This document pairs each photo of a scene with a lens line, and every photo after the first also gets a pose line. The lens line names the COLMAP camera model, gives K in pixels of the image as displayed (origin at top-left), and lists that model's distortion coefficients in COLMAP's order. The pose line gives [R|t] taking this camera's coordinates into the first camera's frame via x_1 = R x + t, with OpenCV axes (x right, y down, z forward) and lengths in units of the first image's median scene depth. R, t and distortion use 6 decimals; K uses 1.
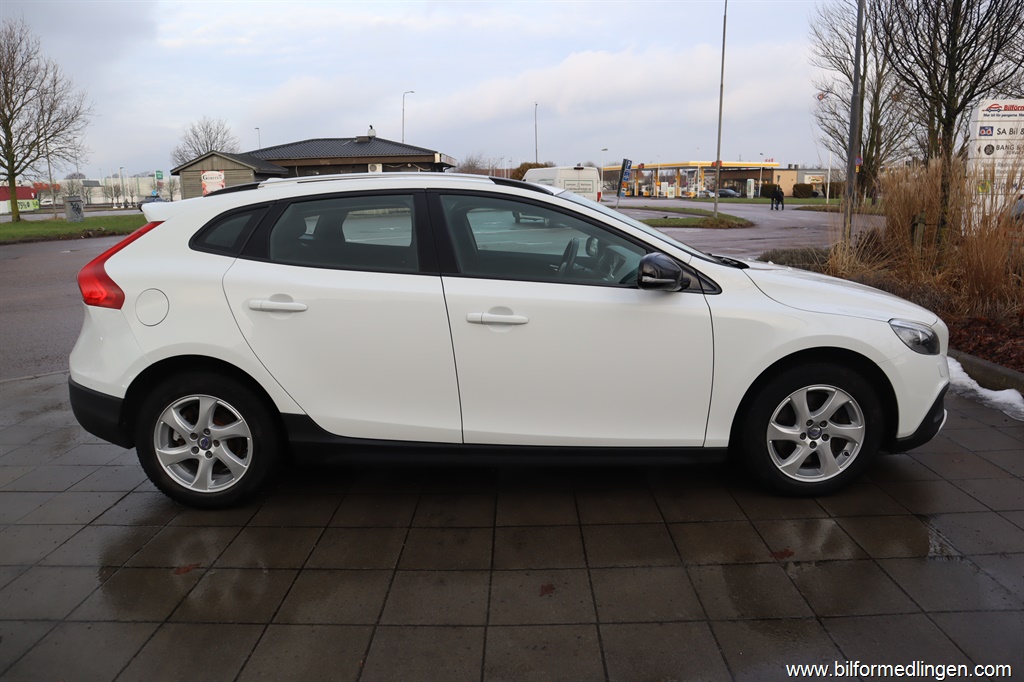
lens RADIAL K [[728.8, 0, 512.0], [0, 728.8, 341.0], [0, 0, 1]] dist [-0.151890, 0.113397]
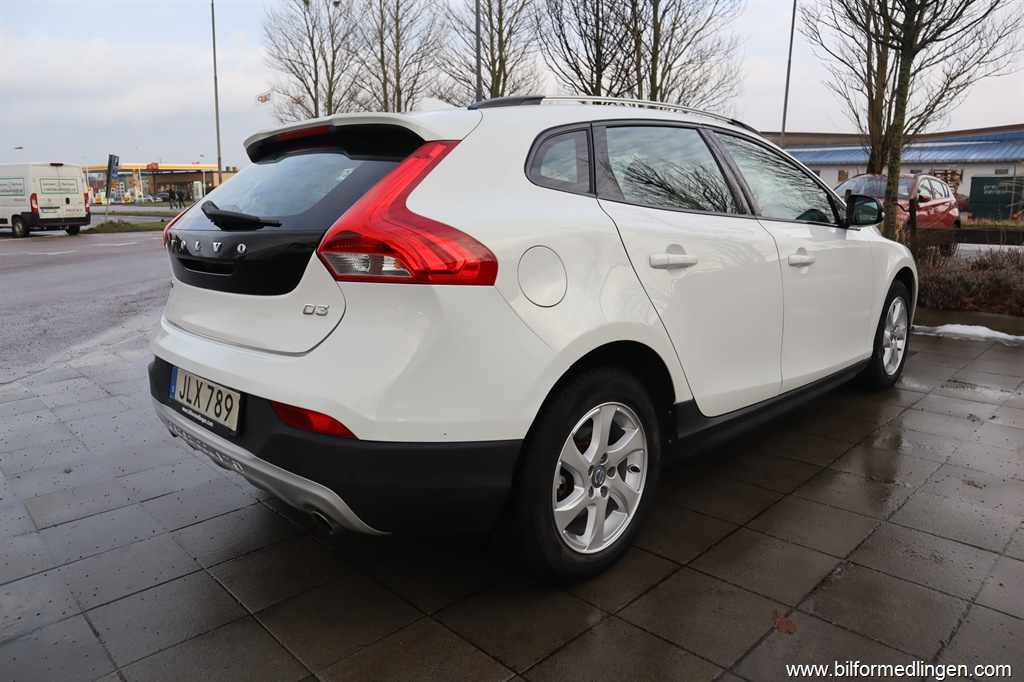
lens RADIAL K [[714.4, 0, 512.0], [0, 714.4, 341.0], [0, 0, 1]] dist [-0.112455, 0.070589]
pose [[0.709115, -0.142435, 0.690556, -0.096125], [0.144907, 0.987917, 0.054968, -0.003123], [-0.690042, 0.061088, 0.721187, 0.058609]]
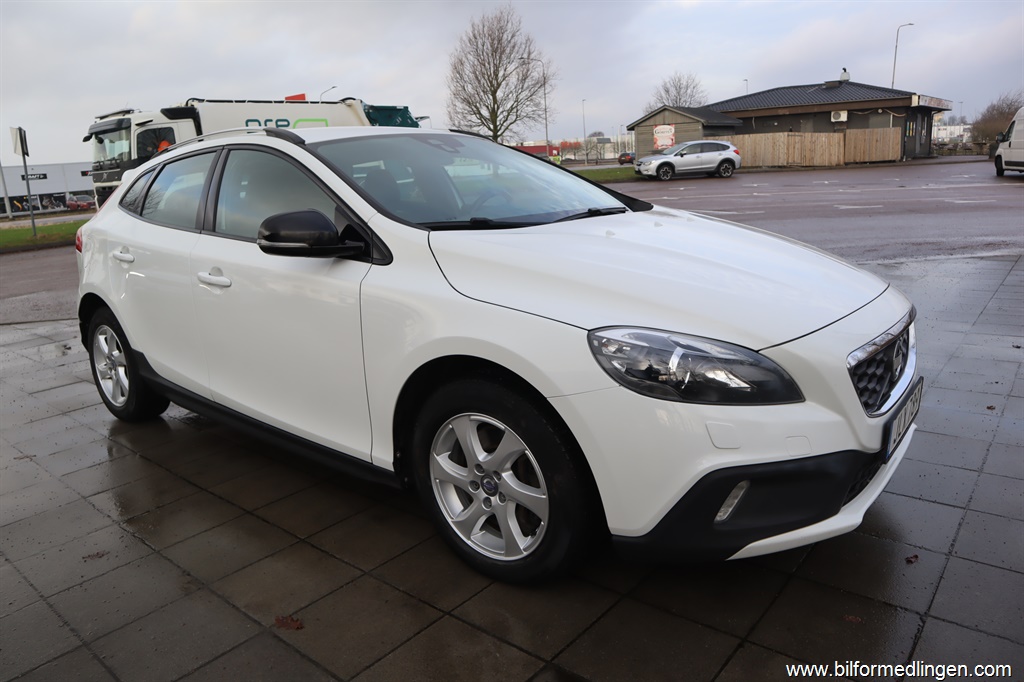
lens RADIAL K [[714.4, 0, 512.0], [0, 714.4, 341.0], [0, 0, 1]] dist [-0.112455, 0.070589]
pose [[0.772487, 0.122793, -0.623046, 0.085839], [-0.081118, 0.992170, 0.094967, -0.006840], [0.629828, -0.022820, 0.776399, 0.052164]]
